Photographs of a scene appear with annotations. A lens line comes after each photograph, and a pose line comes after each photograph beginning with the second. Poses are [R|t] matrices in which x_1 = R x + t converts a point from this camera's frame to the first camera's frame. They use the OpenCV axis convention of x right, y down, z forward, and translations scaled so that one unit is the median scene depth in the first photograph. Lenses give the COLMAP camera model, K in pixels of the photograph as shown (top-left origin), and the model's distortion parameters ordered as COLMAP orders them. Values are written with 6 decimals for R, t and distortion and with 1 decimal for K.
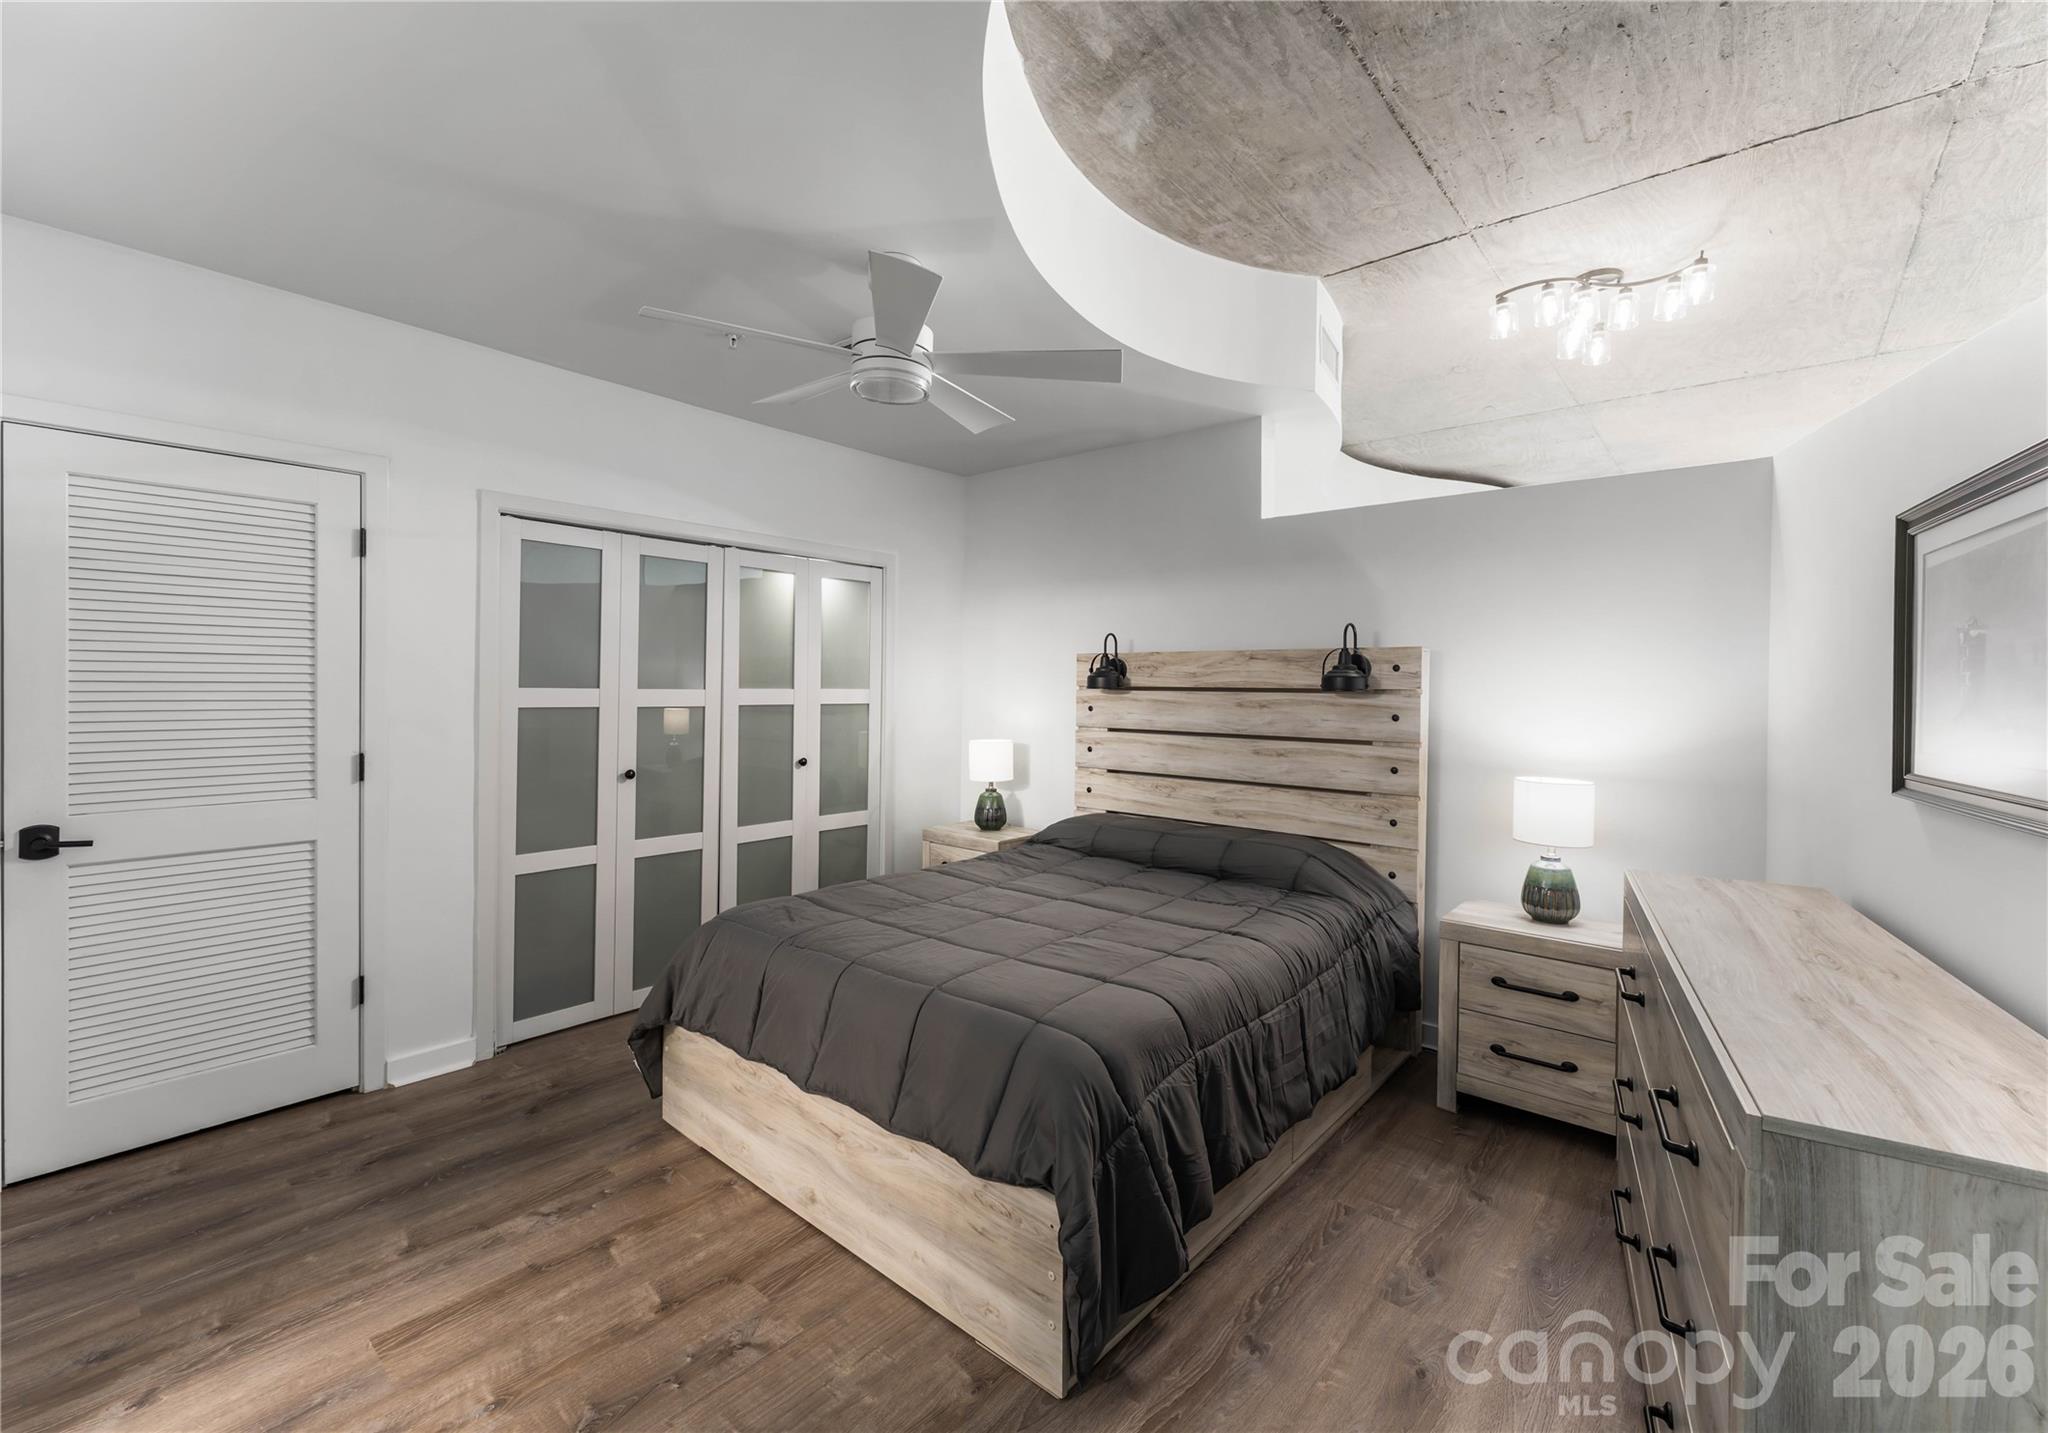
lens RADIAL K [[865.9, 0, 1020.6], [0, 865.9, 698.4], [0, 0, 1]] dist [-0.001110, -0.000146]
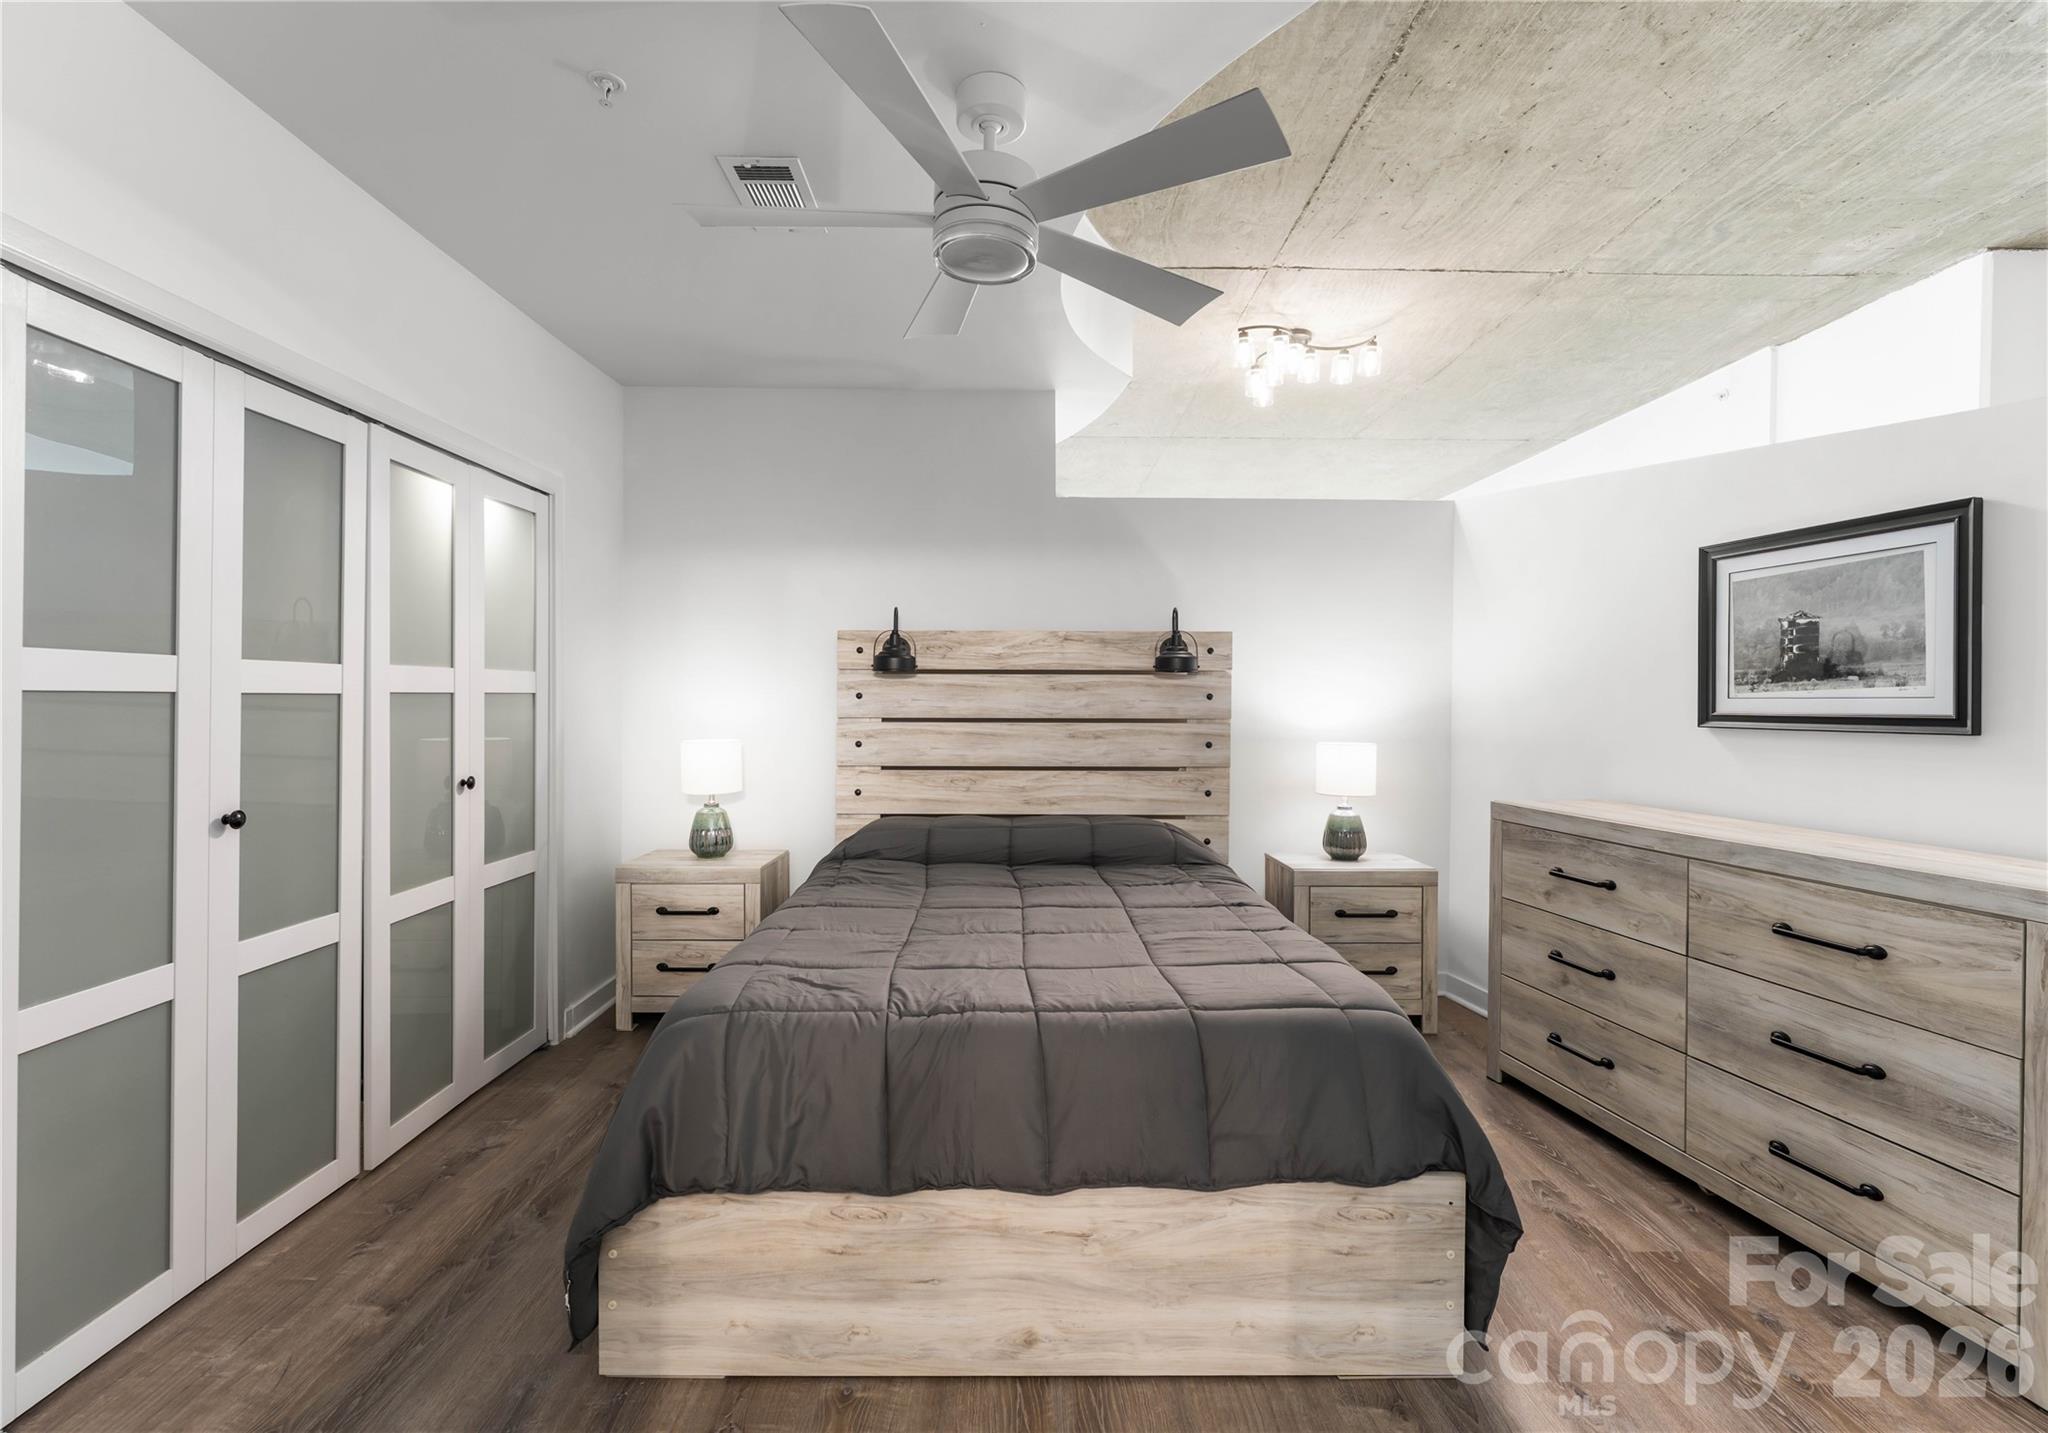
lens RADIAL K [[922.9, 0, 1024.0], [0, 922.9, 716.5], [0, 0, 1]] dist [-0.002004, -0.000873]
pose [[0.751114, -0.021980, 0.659807, -0.482731], [0.014446, 0.999754, 0.016860, 0.023384], [-0.660014, -0.003132, 0.751246, 0.269902]]
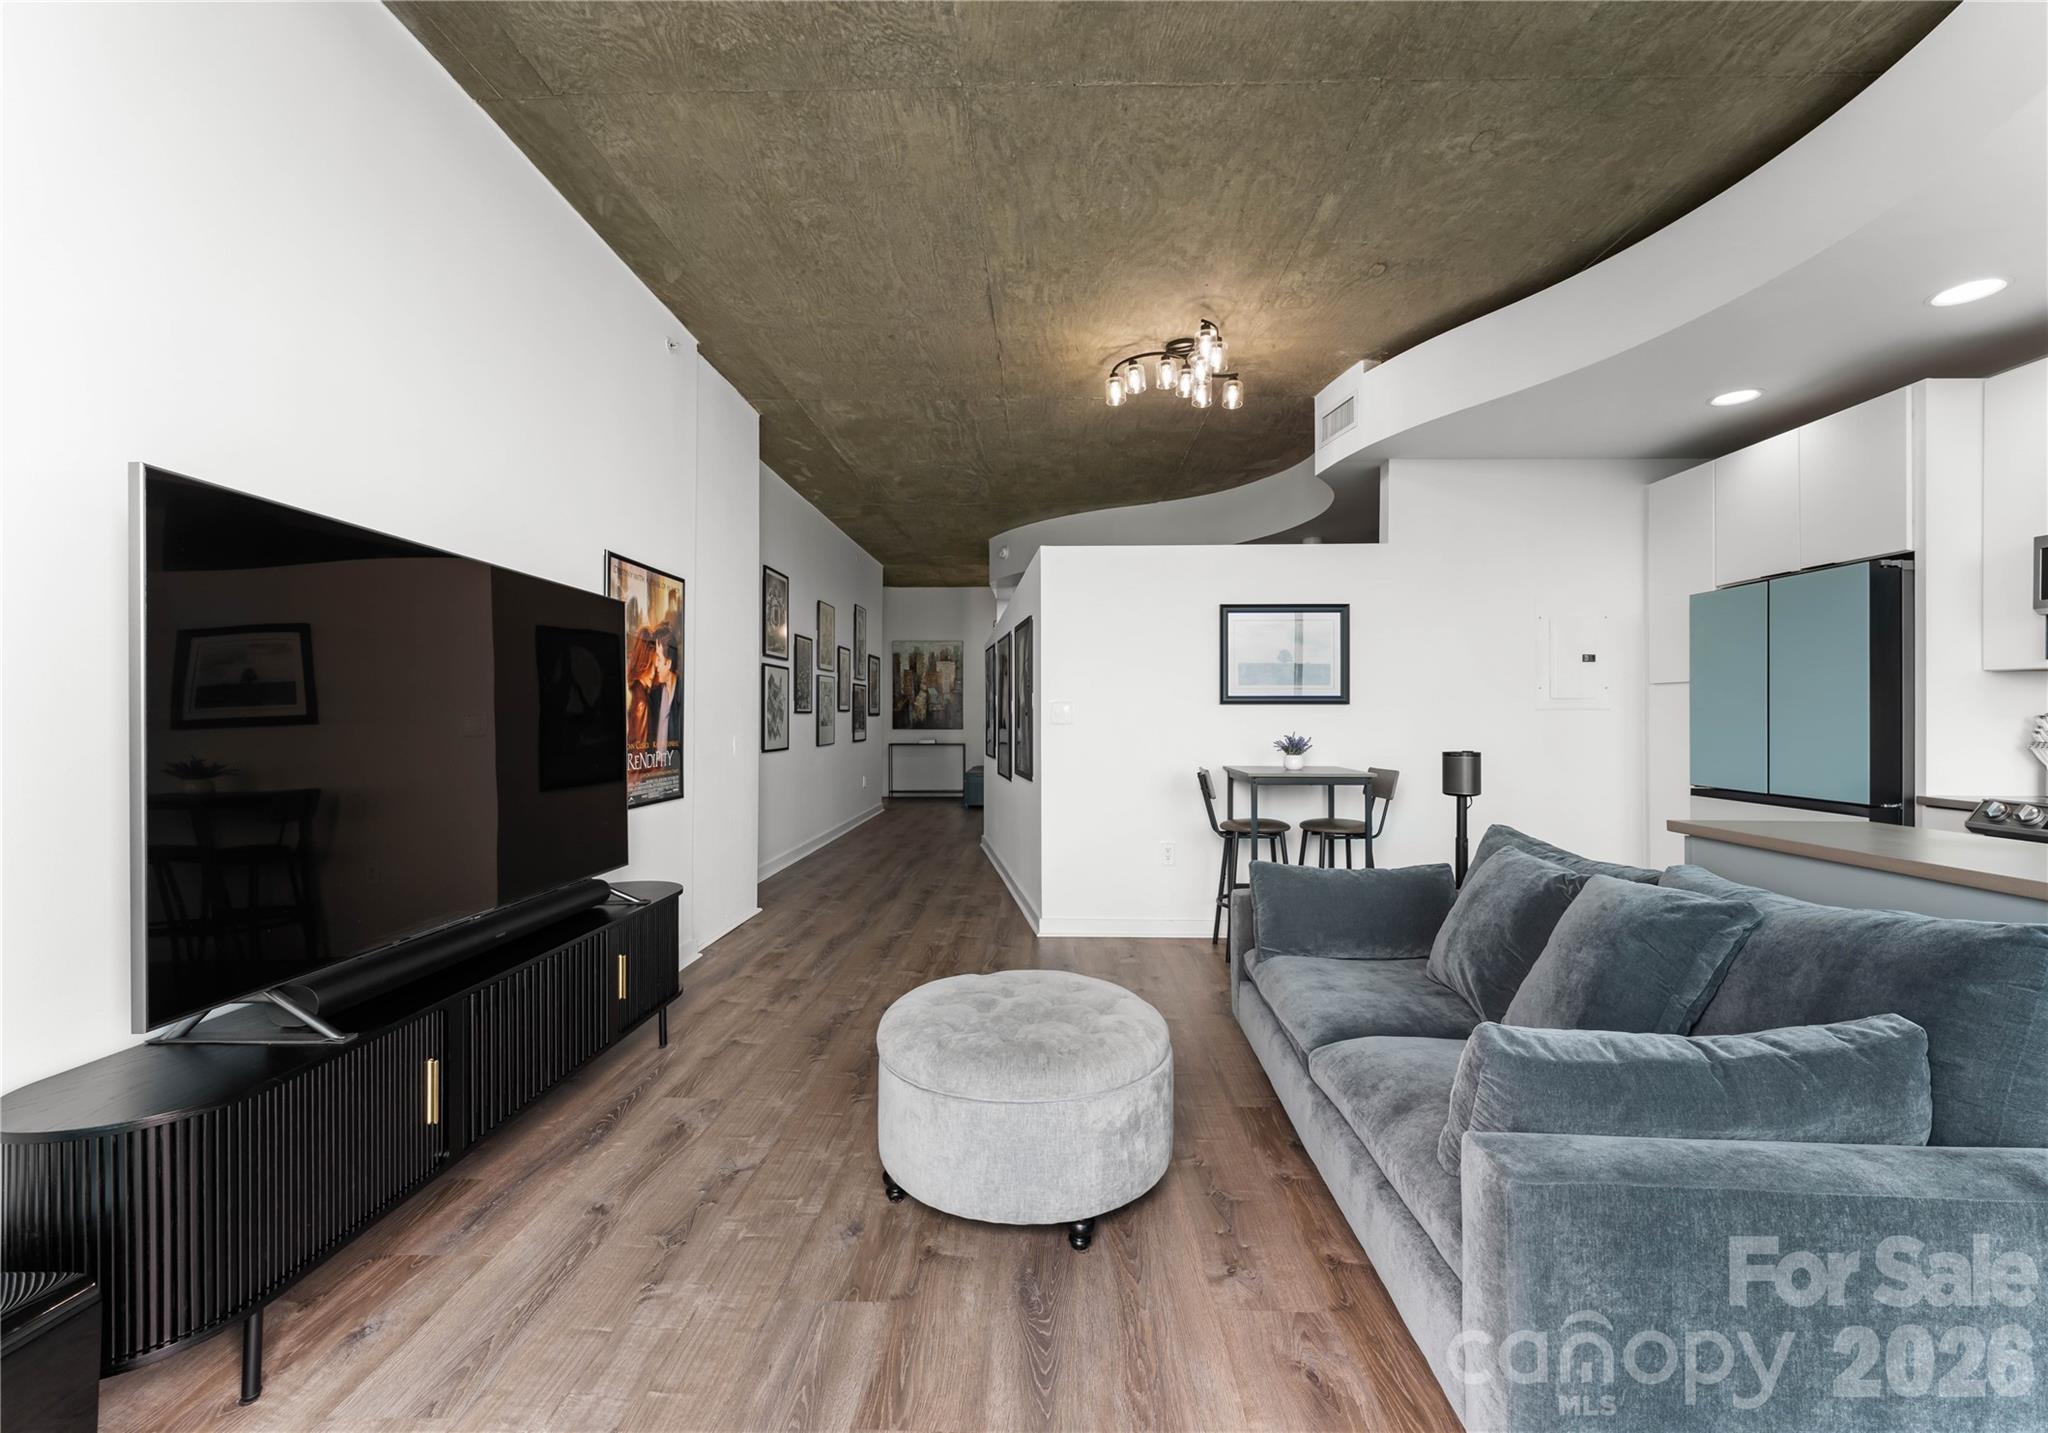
lens RADIAL K [[853.6, 0, 1024.0], [0, 853.6, 716.5], [0, 0, 1]] dist [-0.001417, -0.000049]
pose [[-0.777575, -0.013938, -0.628636, 1.595995], [-0.018192, 0.999834, 0.000334, 0.056825], [0.628527, 0.011696, -0.777700, 1.803666]]
